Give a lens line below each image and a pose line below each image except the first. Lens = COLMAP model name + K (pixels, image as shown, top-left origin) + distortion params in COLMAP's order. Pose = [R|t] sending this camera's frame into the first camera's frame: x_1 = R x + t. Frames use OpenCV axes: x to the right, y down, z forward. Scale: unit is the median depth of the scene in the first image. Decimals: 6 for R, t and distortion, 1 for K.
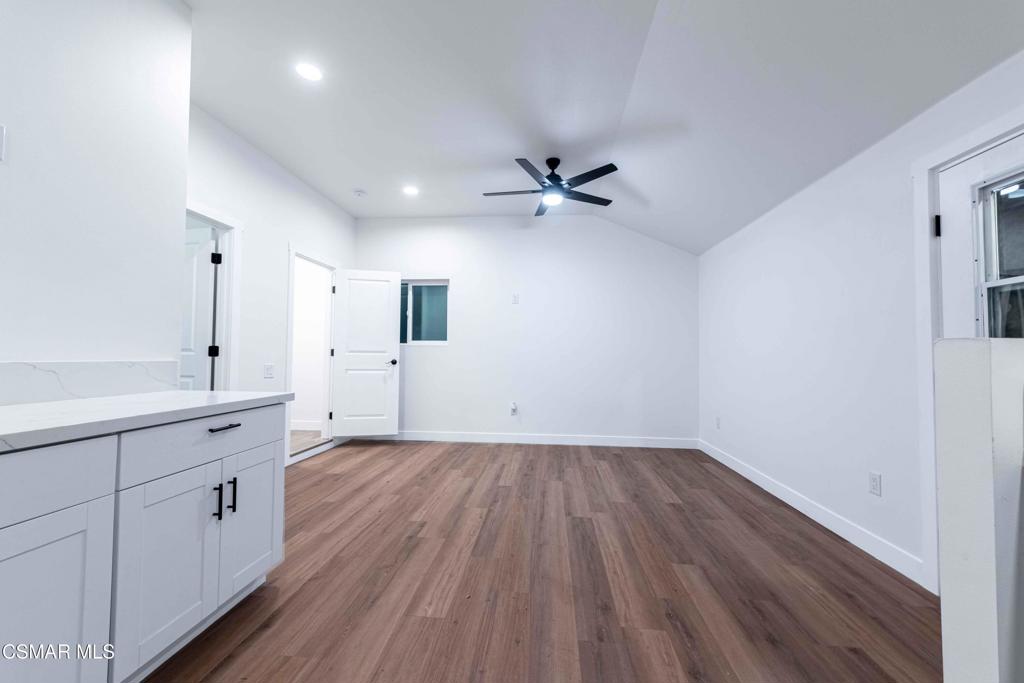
lens RADIAL K [[397.7, 0, 509.1], [0, 397.7, 341.9], [0, 0, 1]] dist [0.003923, -0.000417]
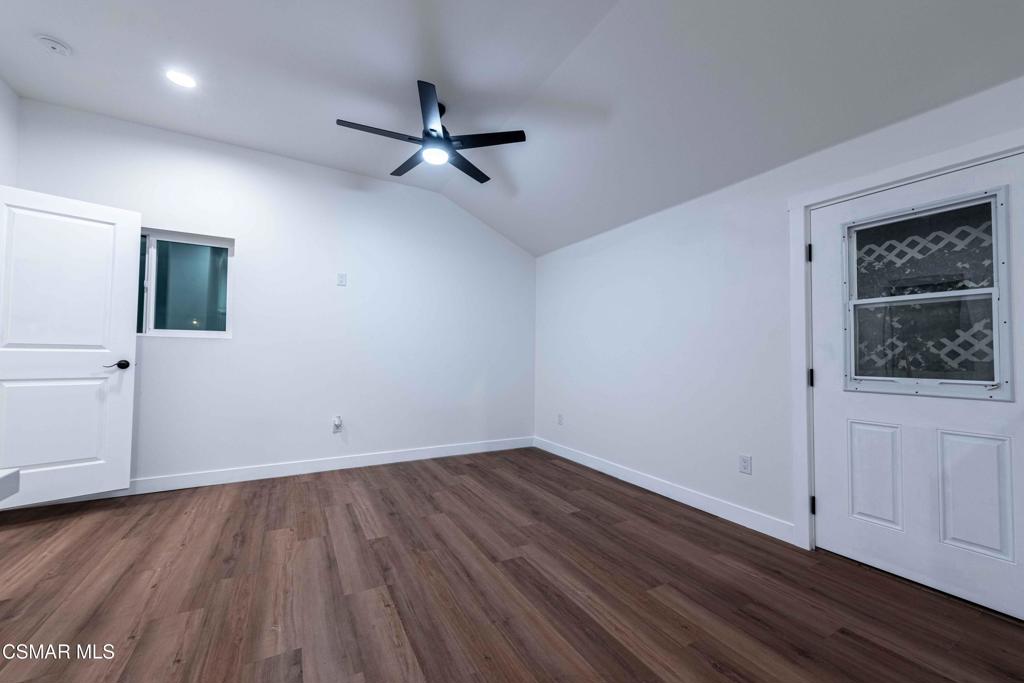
lens RADIAL K [[397.7, 0, 509.1], [0, 397.7, 341.9], [0, 0, 1]] dist [0.003923, -0.000417]
pose [[0.822728, 0.020154, 0.568078, -0.239079], [-0.023951, 0.999713, -0.000779, 0.006605], [-0.567930, -0.012965, 0.822975, 0.301118]]
